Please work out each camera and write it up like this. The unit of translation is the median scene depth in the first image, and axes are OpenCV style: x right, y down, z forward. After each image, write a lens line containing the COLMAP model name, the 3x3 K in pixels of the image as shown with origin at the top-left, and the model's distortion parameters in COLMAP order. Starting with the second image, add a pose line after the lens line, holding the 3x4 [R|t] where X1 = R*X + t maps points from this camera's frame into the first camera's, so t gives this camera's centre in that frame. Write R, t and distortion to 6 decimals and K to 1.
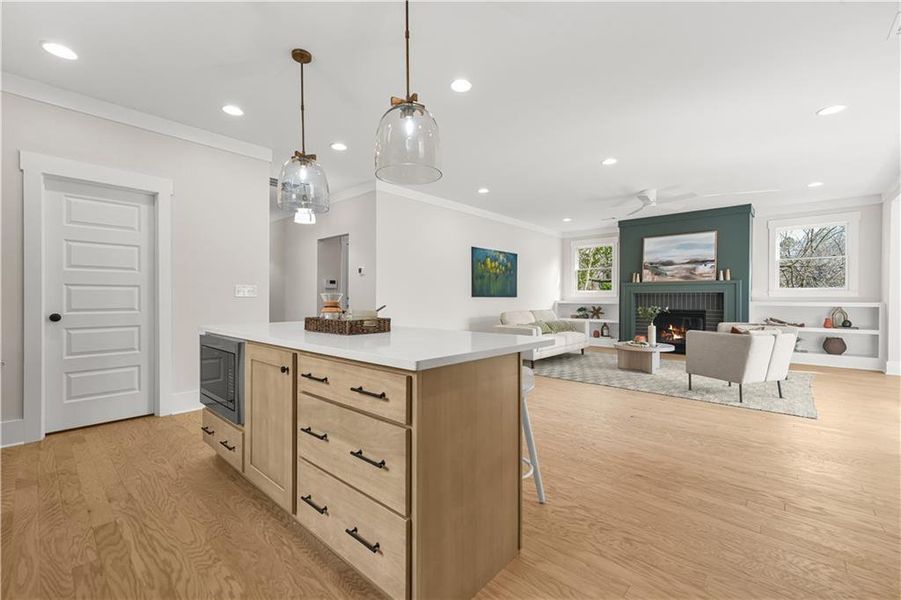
lens RADIAL K [[380.6, 0, 441.0], [0, 380.6, 296.5], [0, 0, 1]] dist [0.001224, 0.000184]
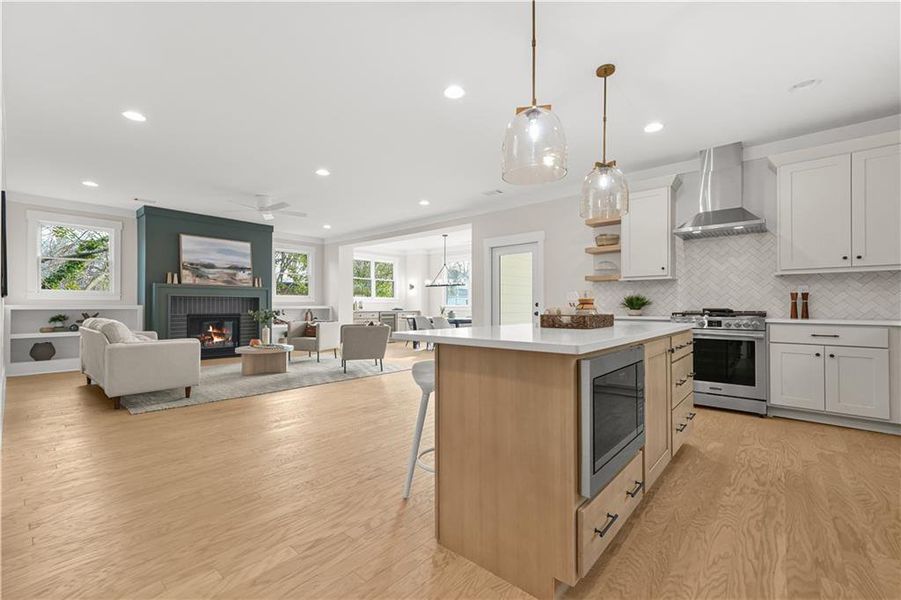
lens RADIAL K [[380.0, 0, 452.4], [0, 380.0, 302.1], [0, 0, 1]] dist [0.000948, 0.000416]
pose [[-0.033470, 0.009034, 0.999399, -0.926542], [-0.005588, 0.999942, -0.009226, 0.023724], [-0.999424, -0.005893, -0.033417, 0.990746]]
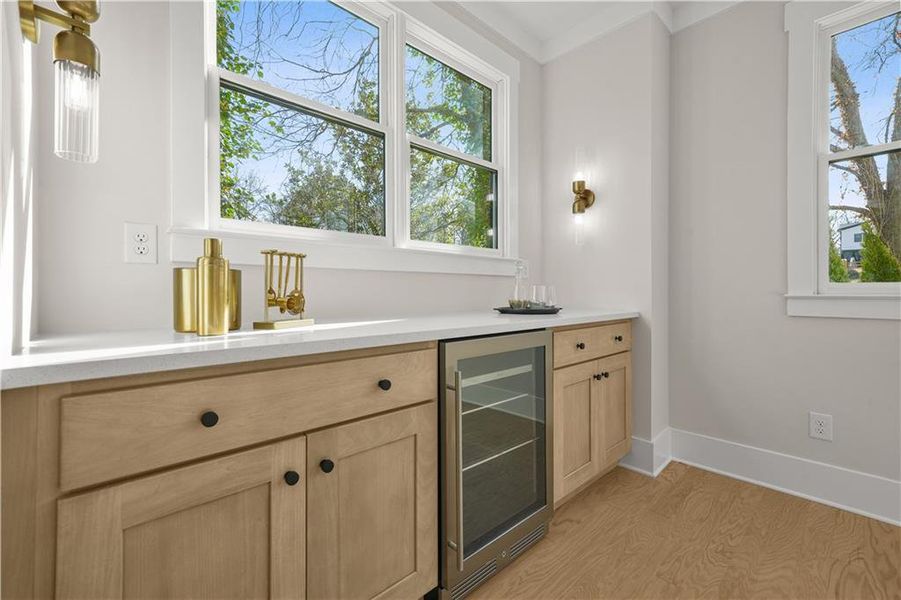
lens RADIAL K [[380.6, 0, 441.0], [0, 380.6, 296.5], [0, 0, 1]] dist [0.001224, 0.000184]
pose [[0.088252, -0.013428, 0.996008, 1.996048], [-0.002368, 0.999903, 0.013691, 0.030229], [-0.996095, -0.003567, 0.088211, 1.477784]]
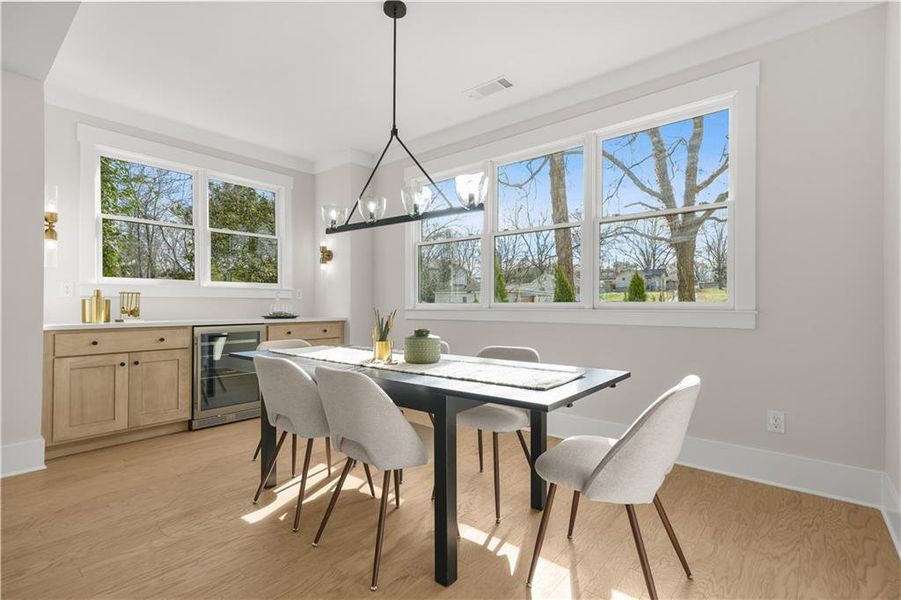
lens RADIAL K [[430.8, 0, 447.8], [0, 430.8, 301.5], [0, 0, 1]] dist [0.014286, 0.000236]
pose [[-0.039540, 0.008110, 0.999185, 1.205169], [-0.001277, 0.999966, -0.008167, 0.022538], [-0.999217, -0.001599, -0.039529, 0.885967]]
